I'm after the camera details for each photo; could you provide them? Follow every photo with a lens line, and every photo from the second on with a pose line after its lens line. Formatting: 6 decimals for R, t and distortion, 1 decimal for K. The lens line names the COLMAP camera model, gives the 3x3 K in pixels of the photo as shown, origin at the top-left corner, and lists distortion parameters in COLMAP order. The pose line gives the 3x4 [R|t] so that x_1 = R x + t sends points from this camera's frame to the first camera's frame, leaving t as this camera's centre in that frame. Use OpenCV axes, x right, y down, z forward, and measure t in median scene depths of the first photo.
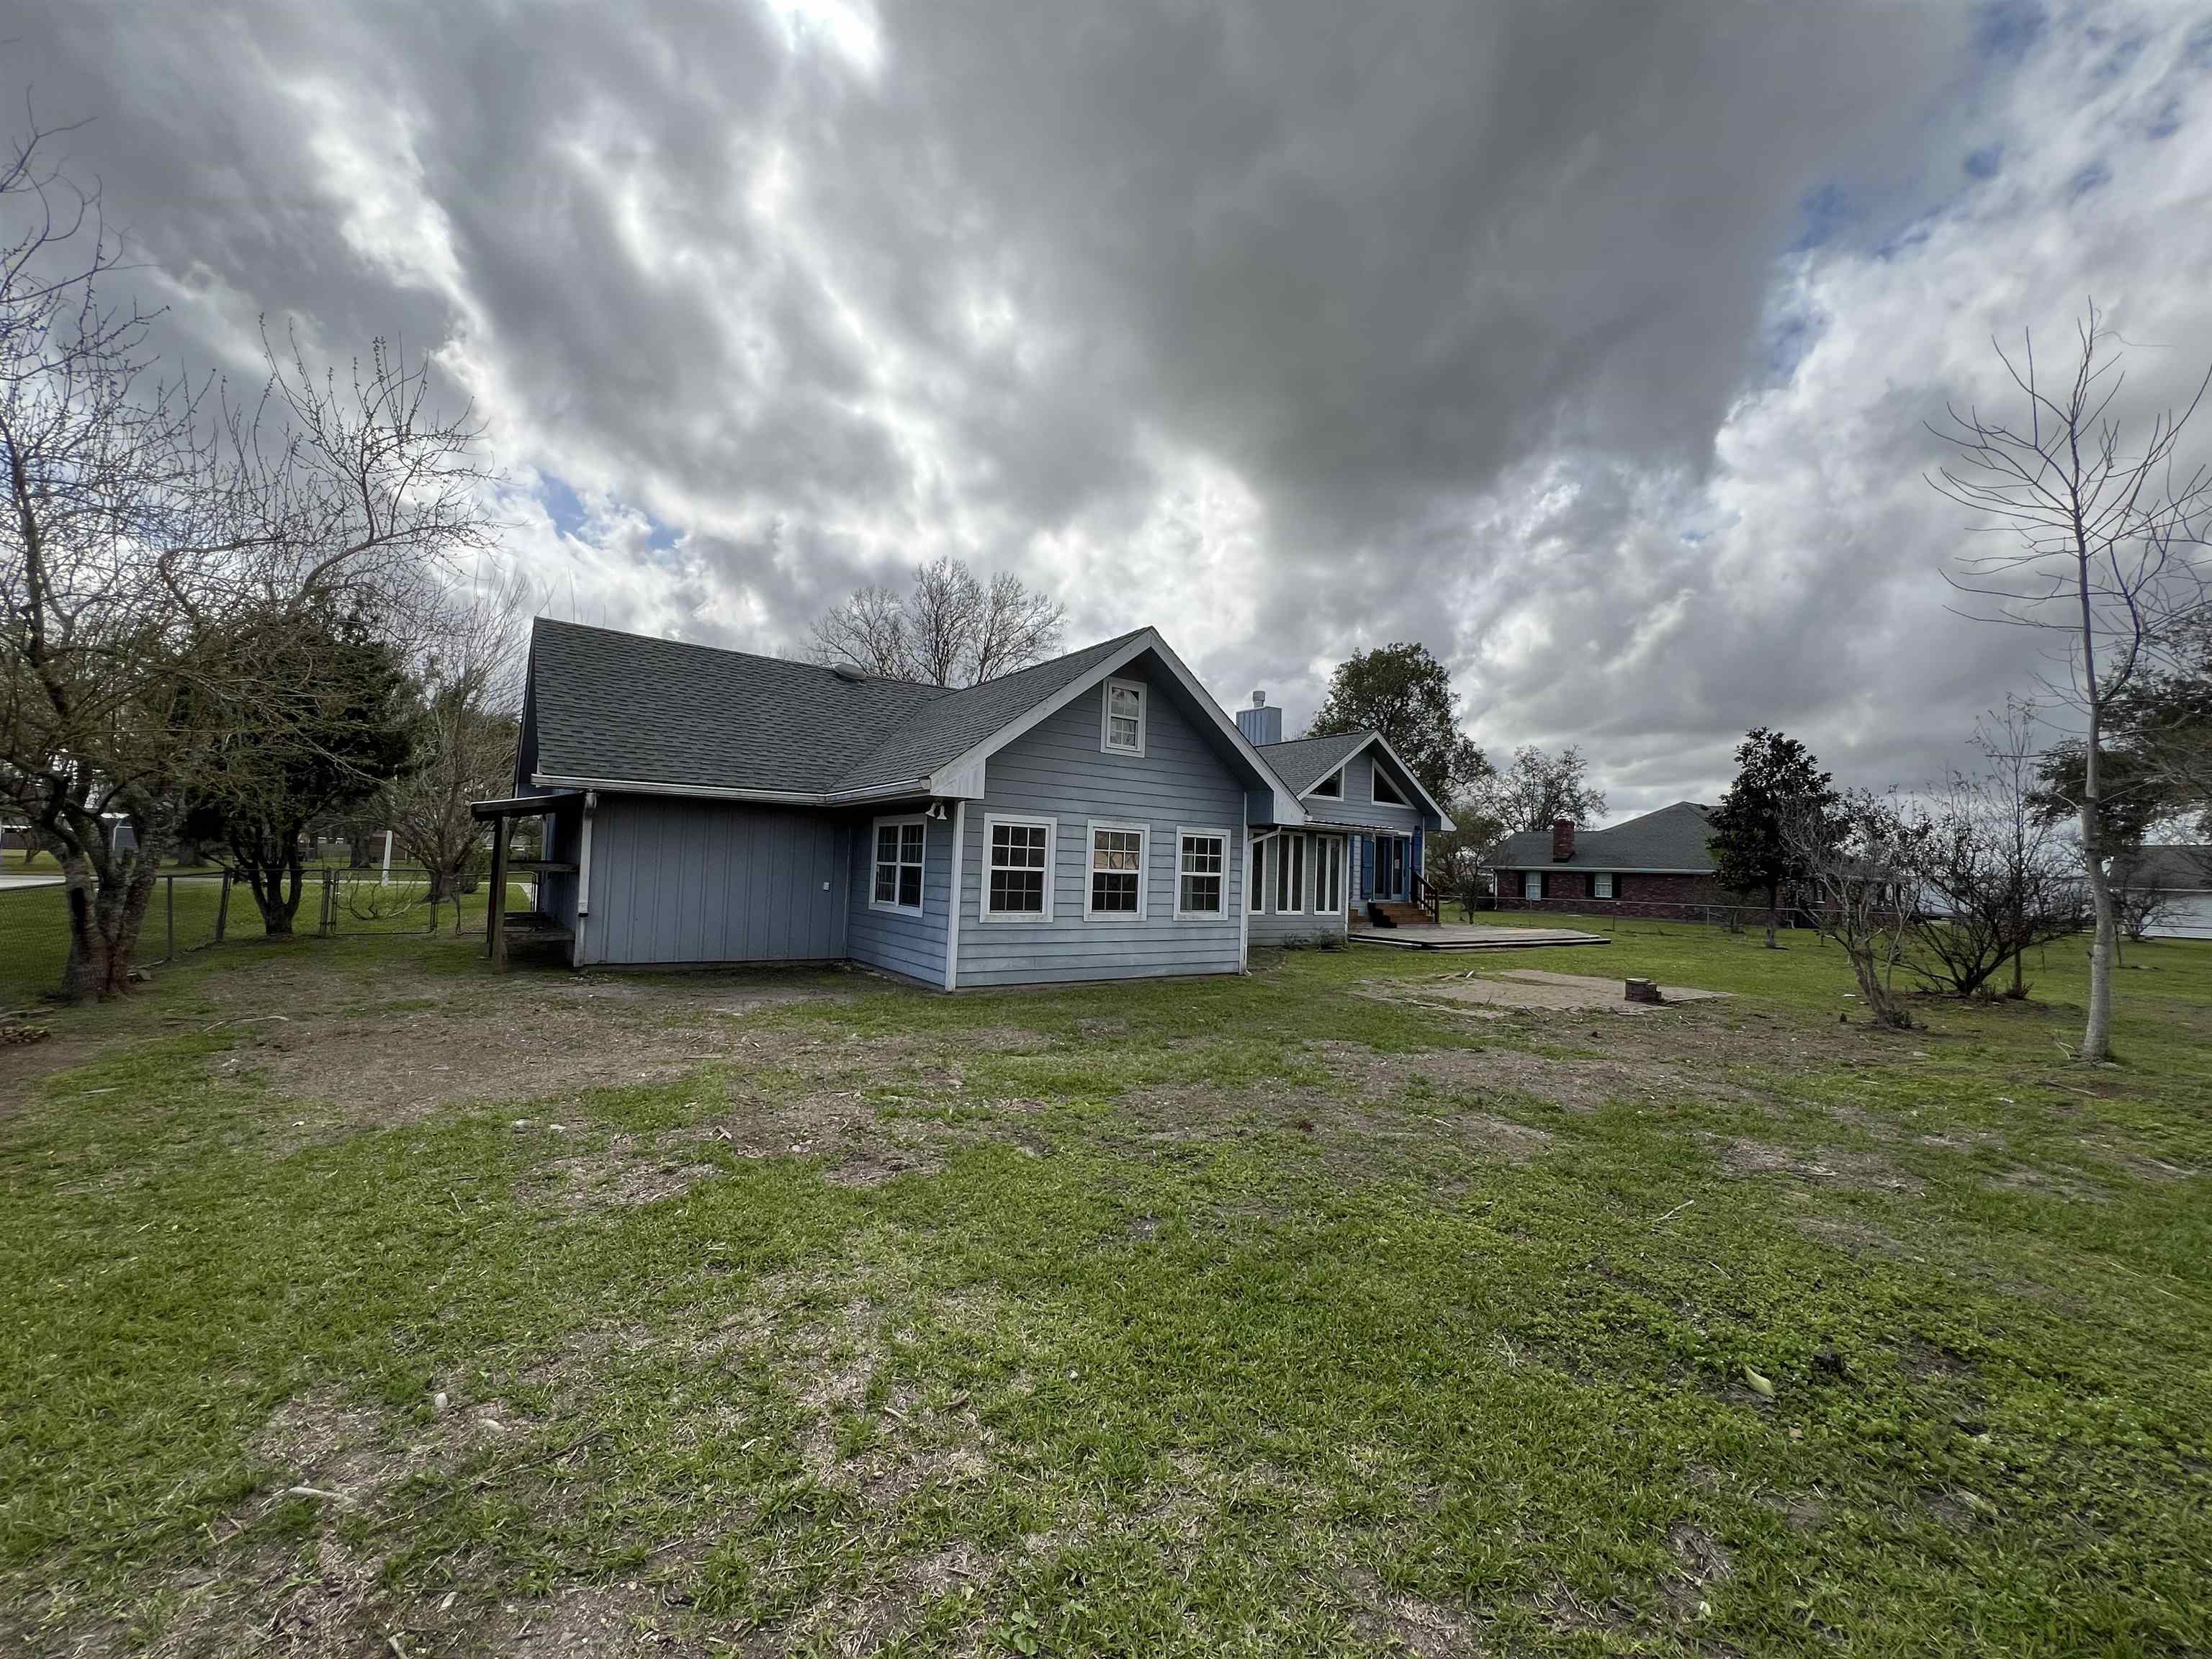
lens RADIAL K [[886.6, 0, 1100.5], [0, 886.6, 825.8], [0, 0, 1]] dist [-0.002456, 0.000596]
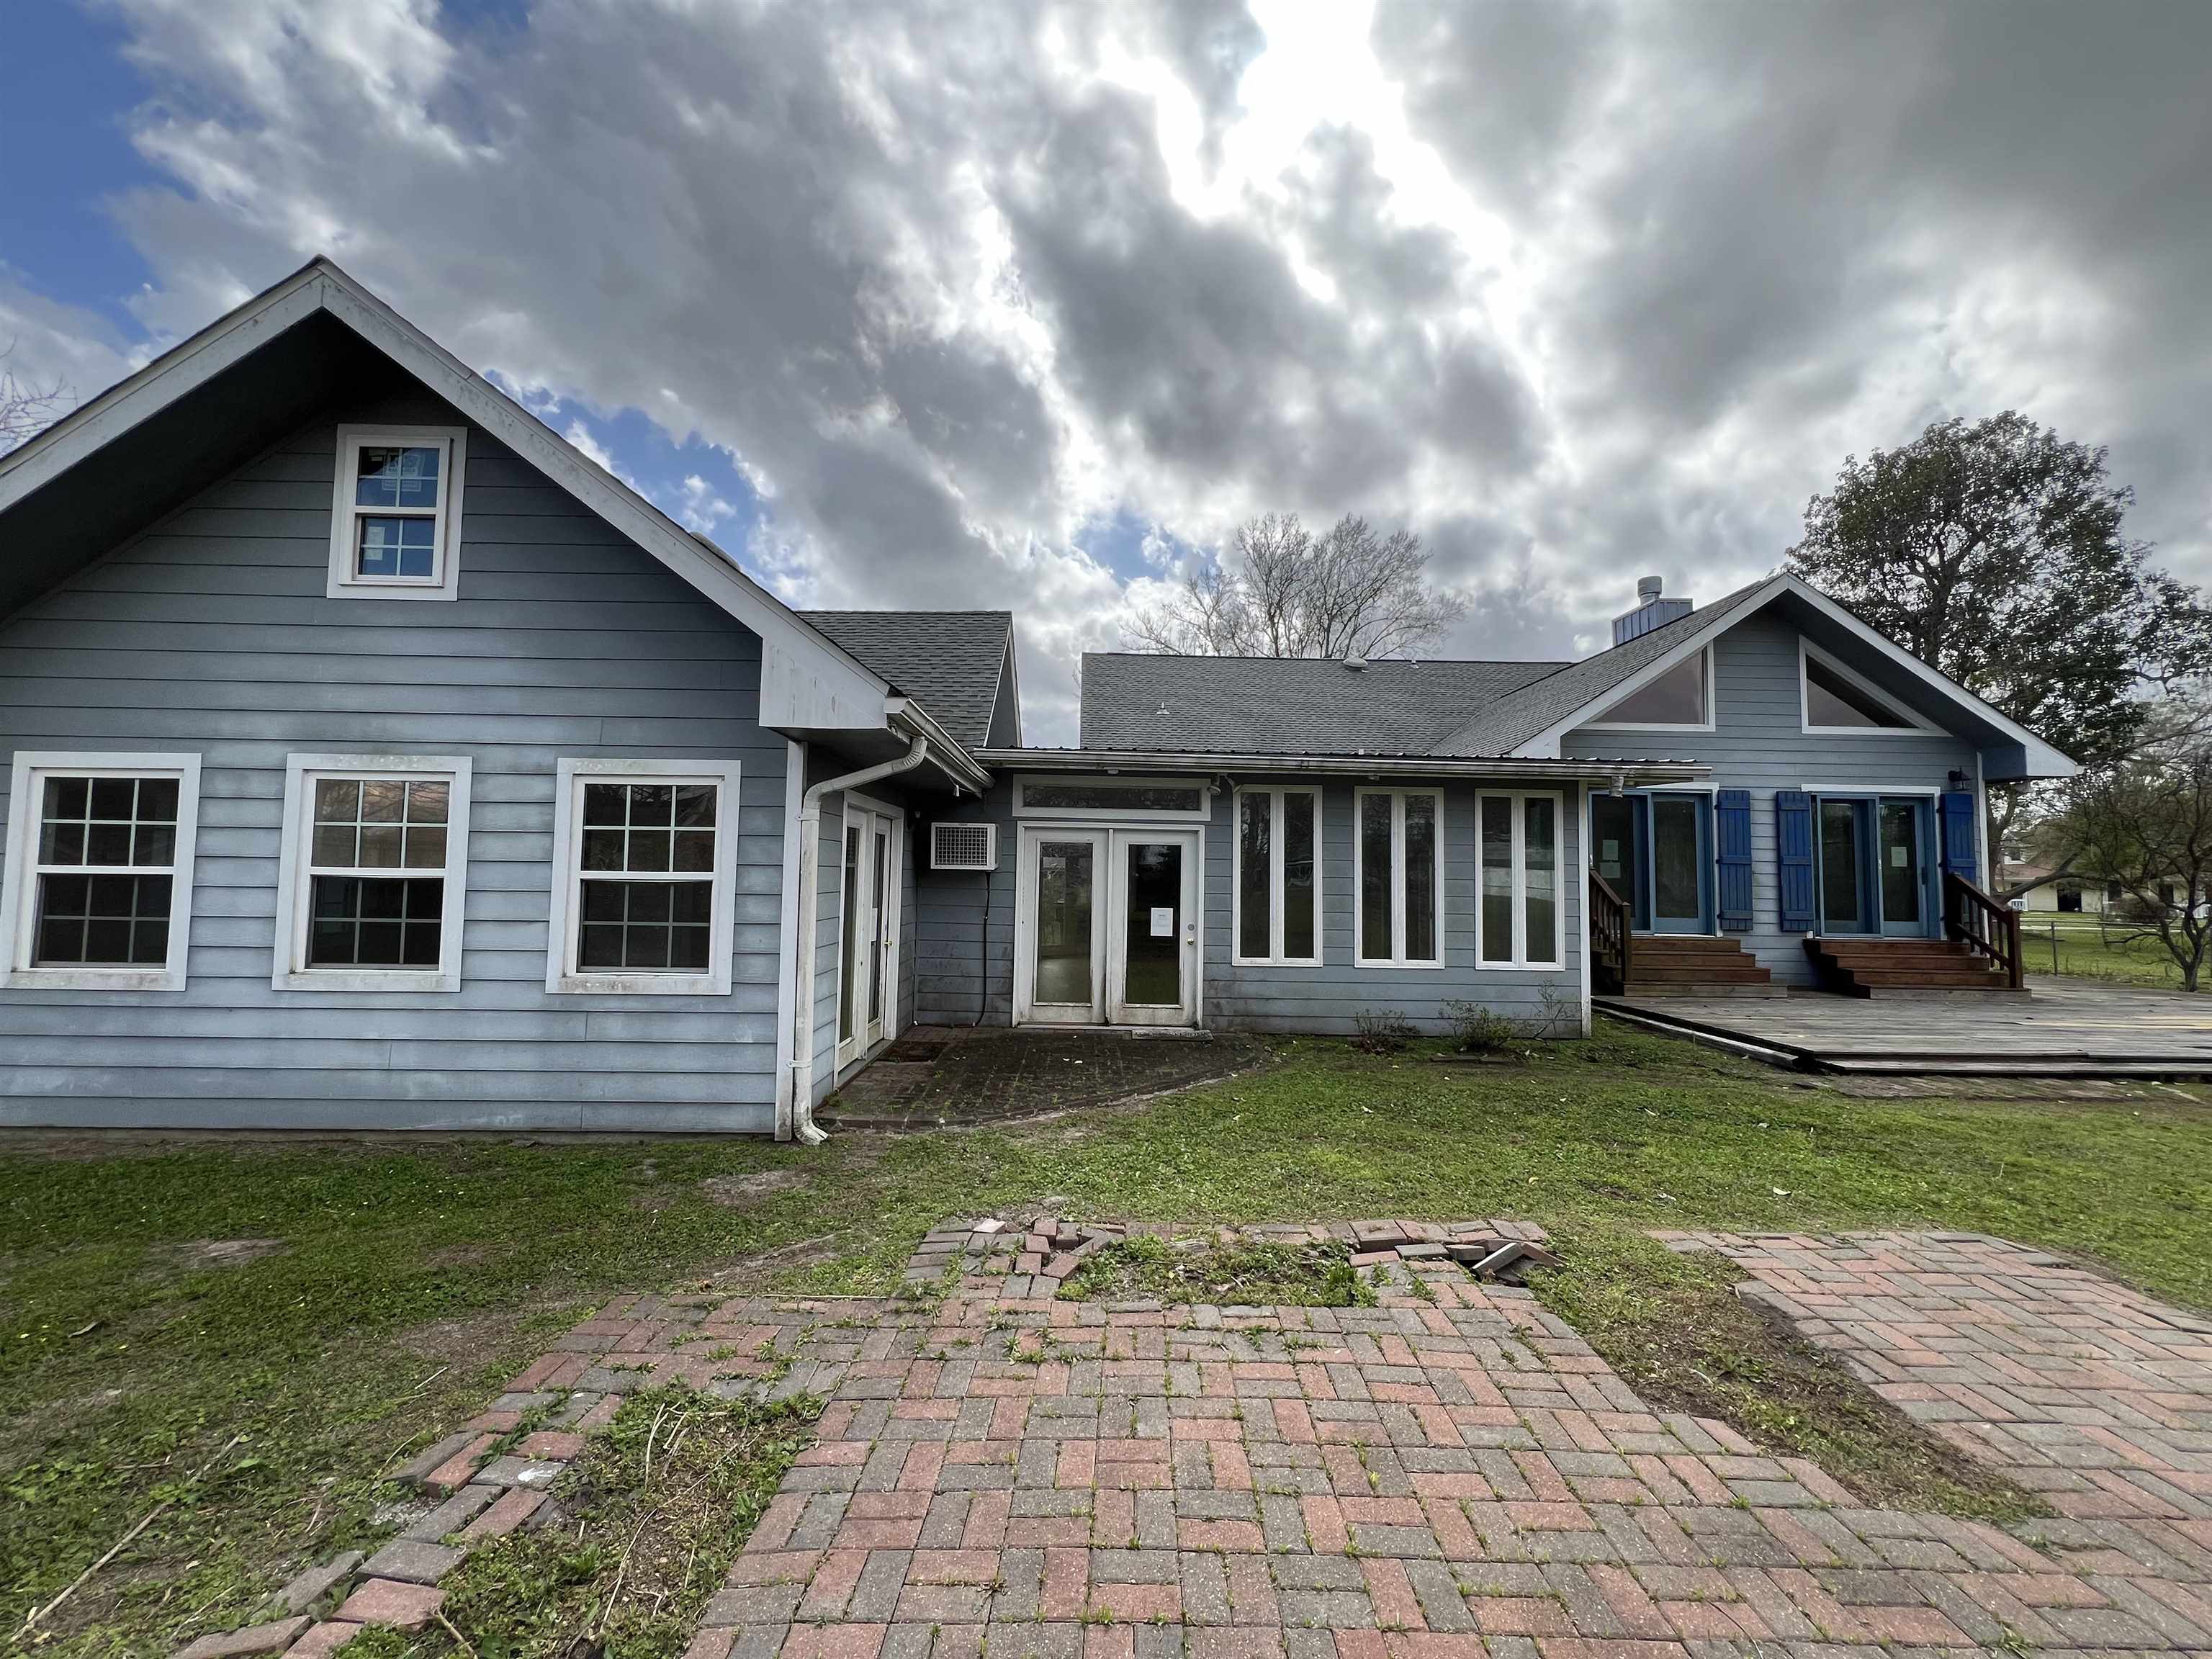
lens RADIAL K [[886.6, 0, 1099.8], [0, 886.6, 824.1], [0, 0, 1]] dist [-0.002456, 0.000596]
pose [[0.829969, -0.057979, -0.554787, 0.491930], [0.042127, 0.998258, -0.041302, 0.054889], [0.556216, 0.010908, 0.830966, 0.764345]]
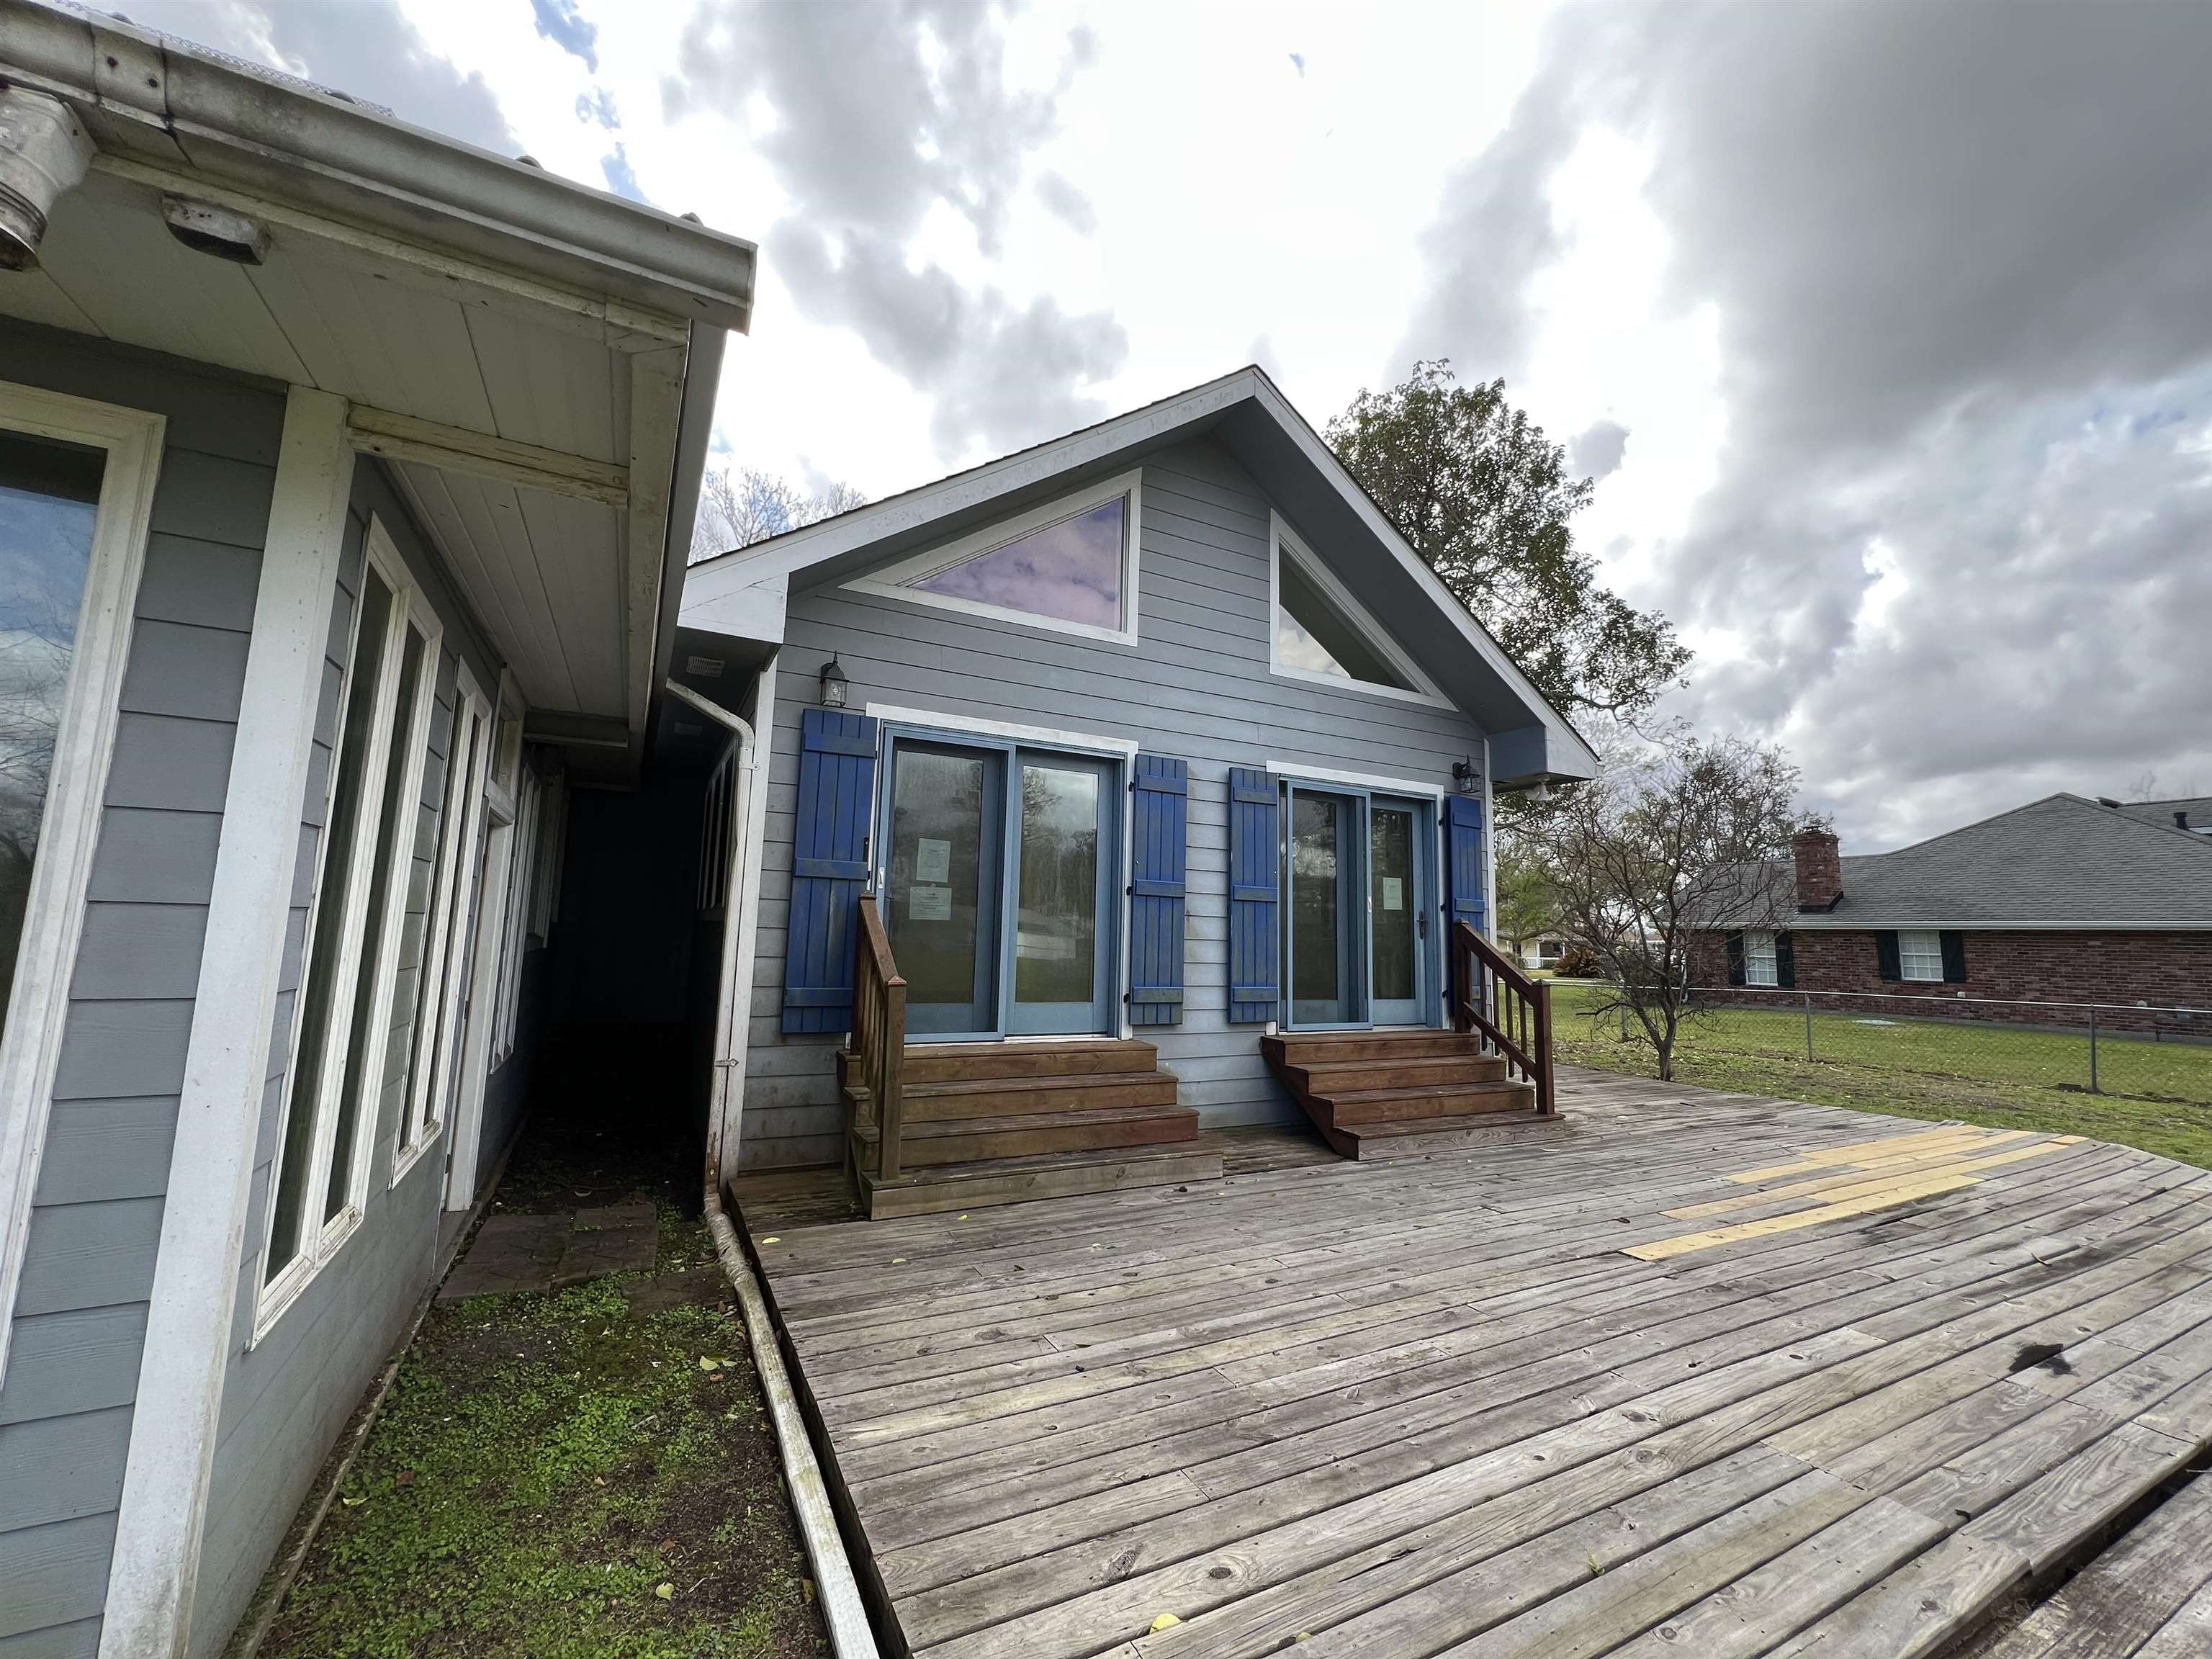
lens RADIAL K [[886.6, 0, 1099.6], [0, 886.6, 839.1], [0, 0, 1]] dist [-0.002456, 0.000596]
pose [[0.991451, -0.027934, -0.127455, 0.556733], [0.018927, 0.997272, -0.071343, 0.088273], [0.129100, 0.068321, 0.989275, 1.409000]]
